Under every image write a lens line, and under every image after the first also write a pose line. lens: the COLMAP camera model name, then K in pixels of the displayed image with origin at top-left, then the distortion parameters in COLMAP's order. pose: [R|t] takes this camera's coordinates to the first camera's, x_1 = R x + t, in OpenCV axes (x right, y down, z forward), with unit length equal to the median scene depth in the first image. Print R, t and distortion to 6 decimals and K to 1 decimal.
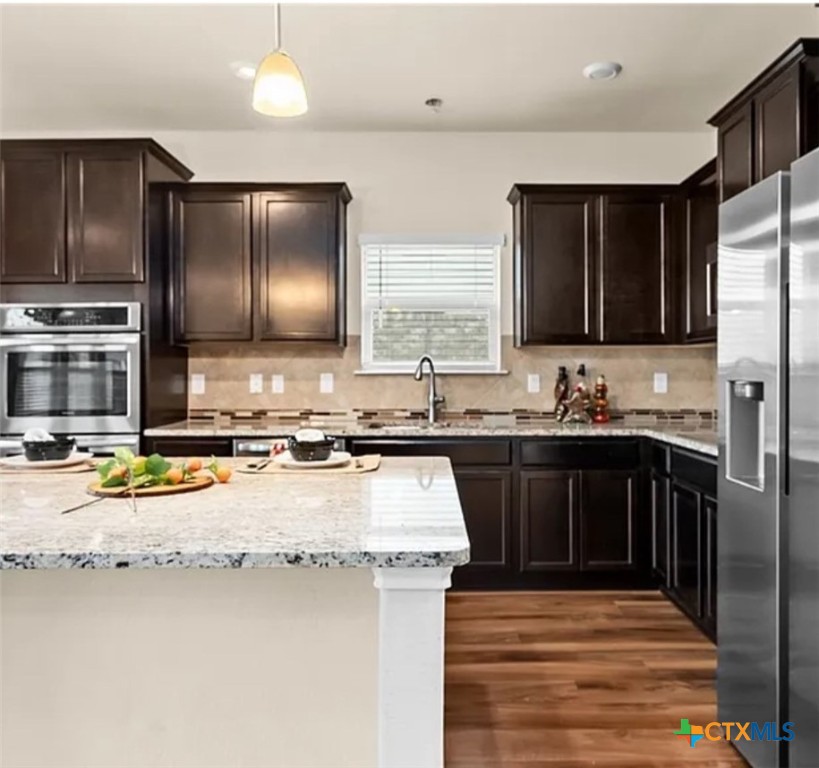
lens RADIAL K [[669.1, 0, 435.4], [0, 669.1, 376.7], [0, 0, 1]] dist [0.012620, 0.004466]
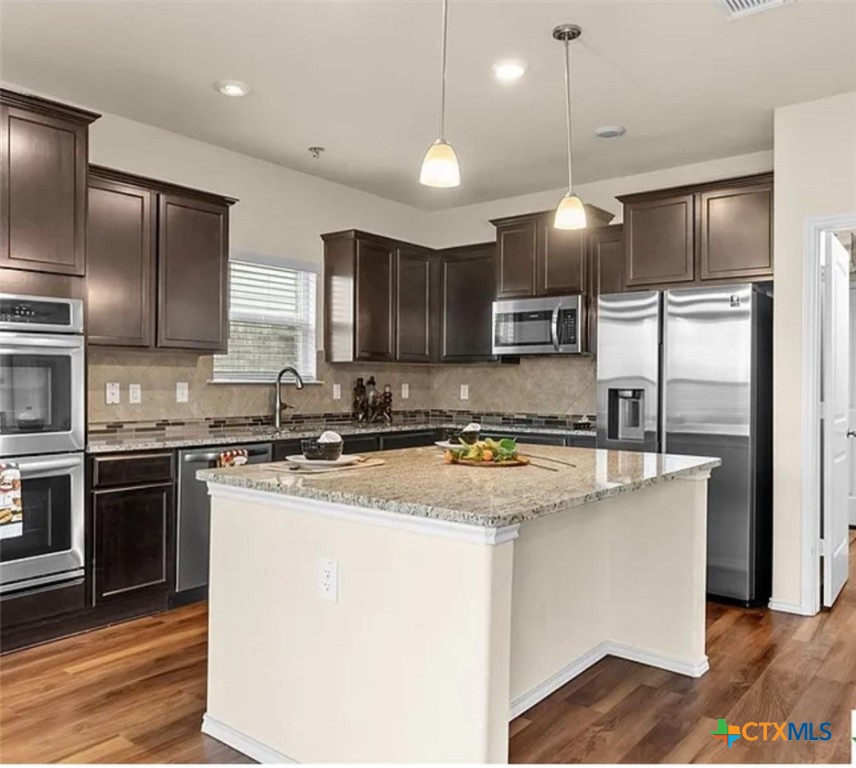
lens RADIAL K [[707.7, 0, 428.0], [0, 707.7, 384.0], [0, 0, 1]] dist [-0.001922, 0.003250]
pose [[0.634179, 0.003979, 0.773176, -0.737552], [-0.001367, 0.999991, -0.004025, 0.000916], [-0.773185, 0.001496, 0.634179, 0.063422]]
